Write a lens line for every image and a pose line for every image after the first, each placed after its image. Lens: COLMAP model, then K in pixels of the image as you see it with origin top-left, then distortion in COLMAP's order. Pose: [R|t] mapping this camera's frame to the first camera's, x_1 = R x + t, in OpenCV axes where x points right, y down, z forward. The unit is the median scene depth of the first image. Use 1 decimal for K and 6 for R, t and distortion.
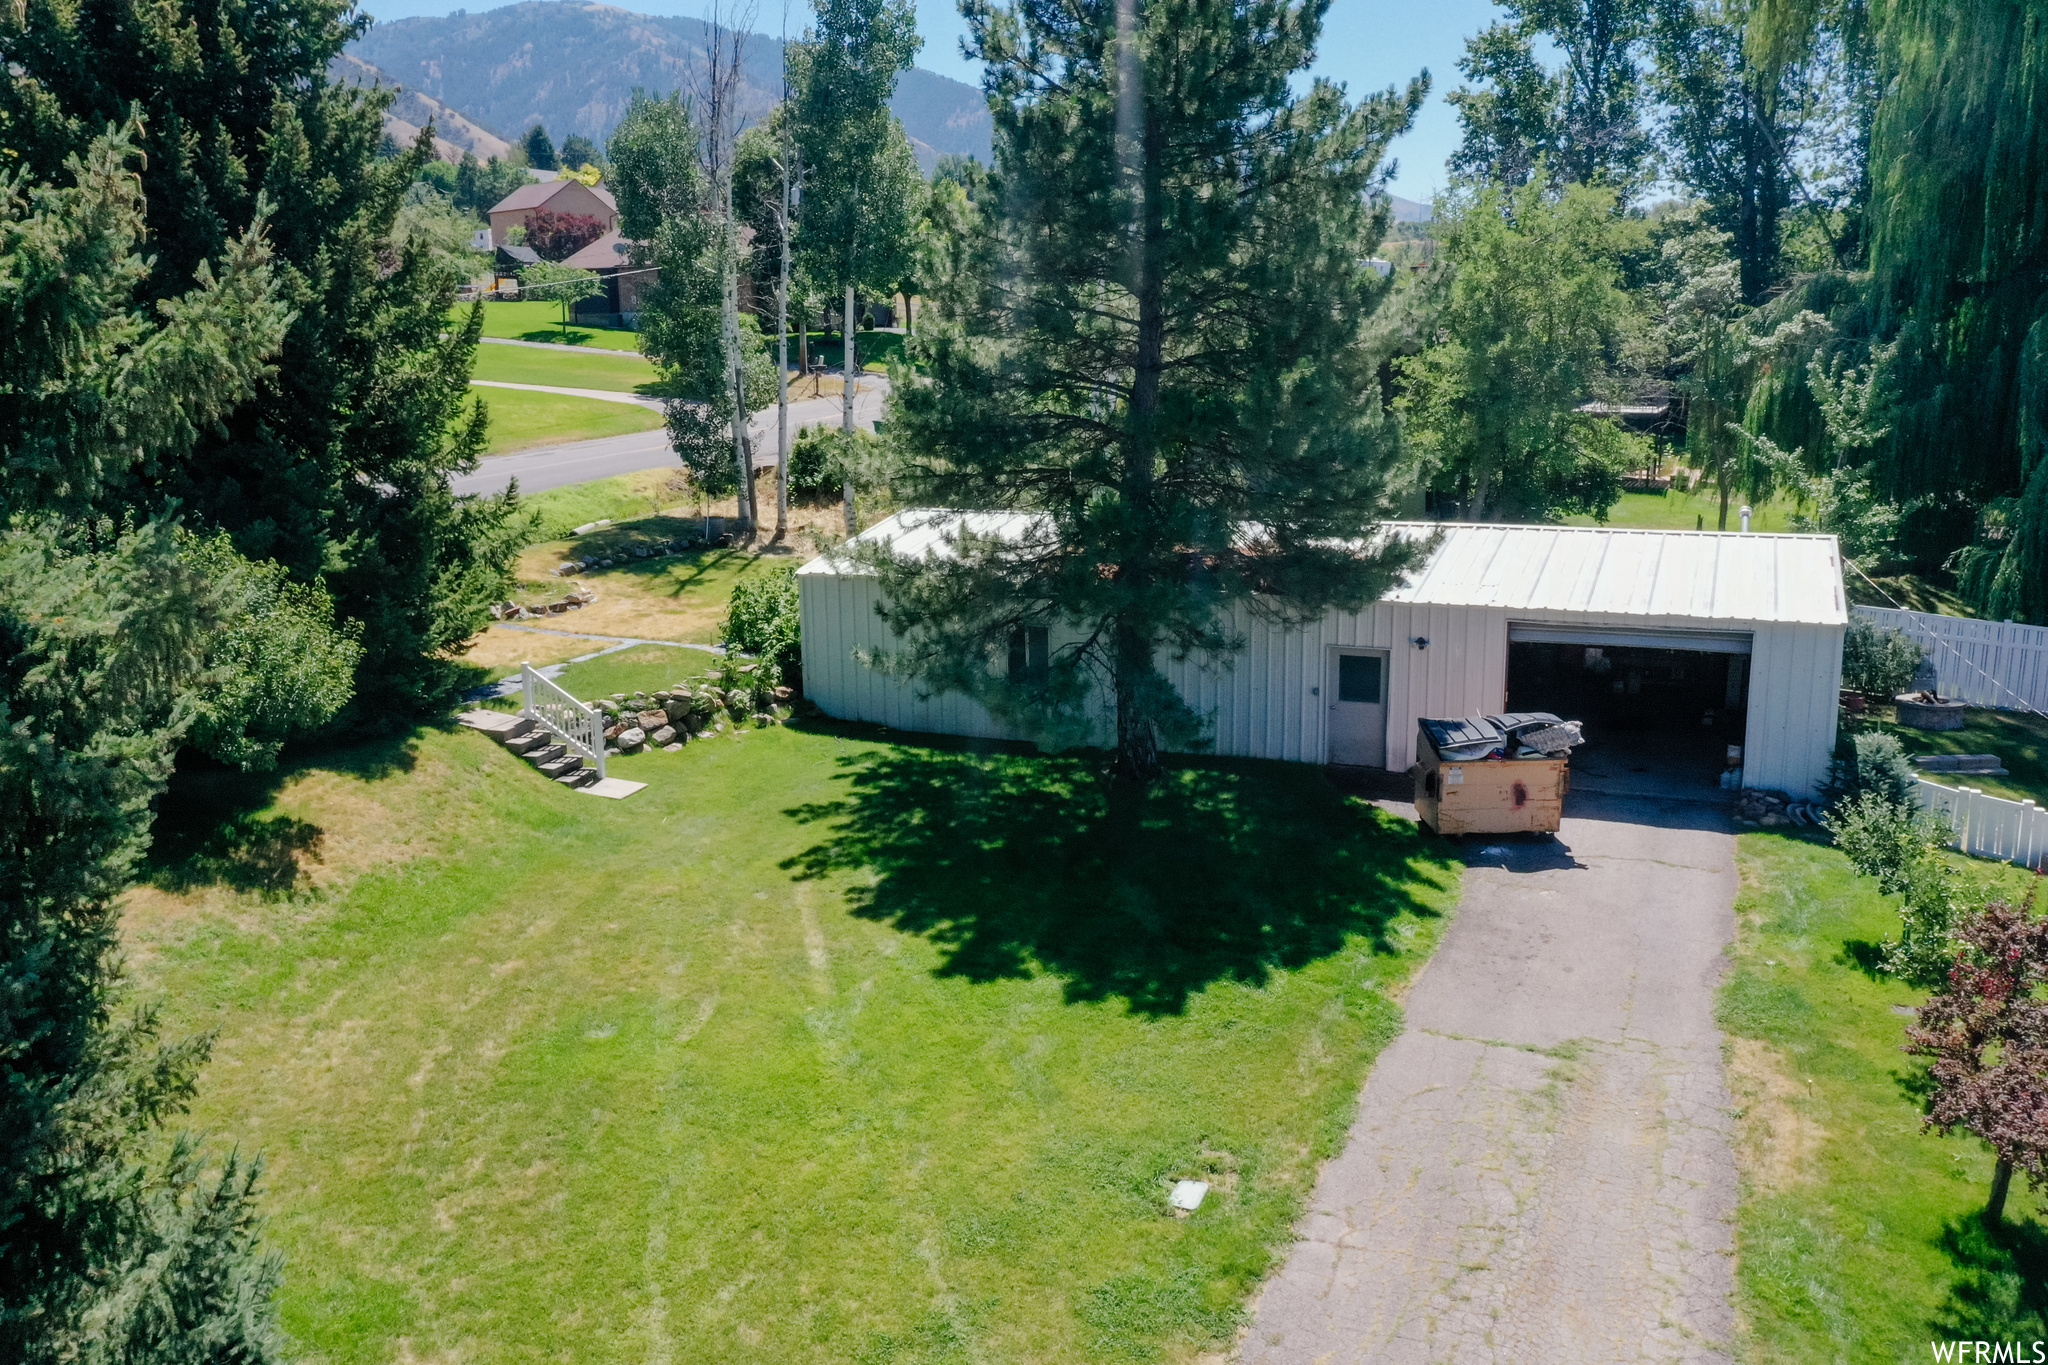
lens RADIAL K [[1637.1, 0, 1023.9], [0, 1637.1, 687.7], [0, 0, 1]] dist [0.019192, 0.004159]
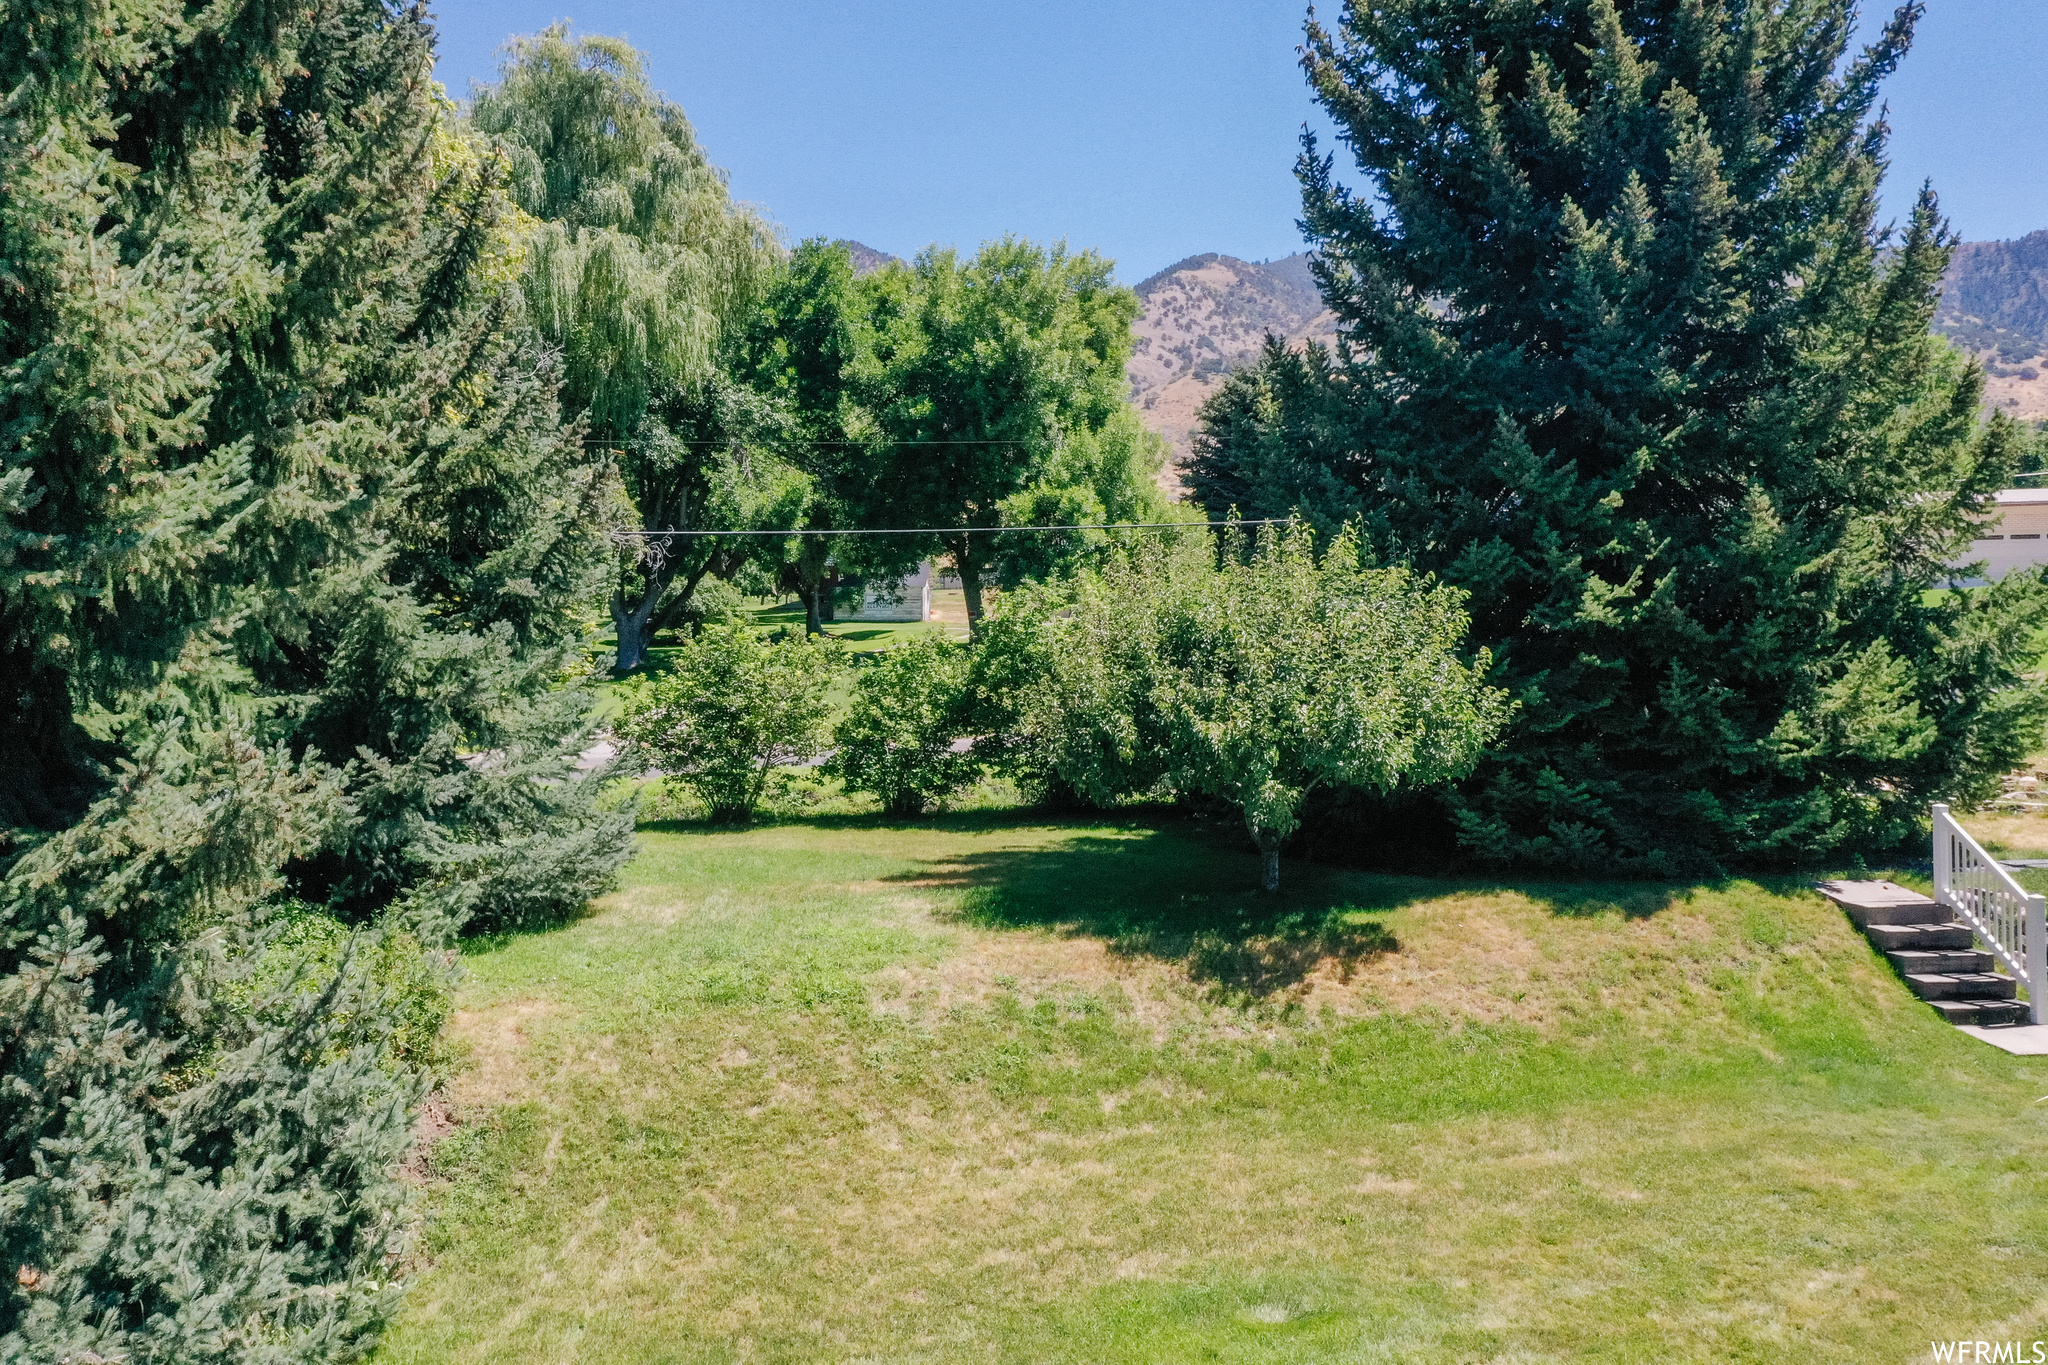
lens RADIAL K [[1637.1, 0, 1018.8], [0, 1637.1, 683.8], [0, 0, 1]] dist [0.019192, 0.004159]
pose [[0.379980, -0.005536, -0.924978, 0.115671], [-0.182838, 0.979803, -0.080974, 0.048723], [0.906744, 0.199890, 0.371293, 0.448963]]
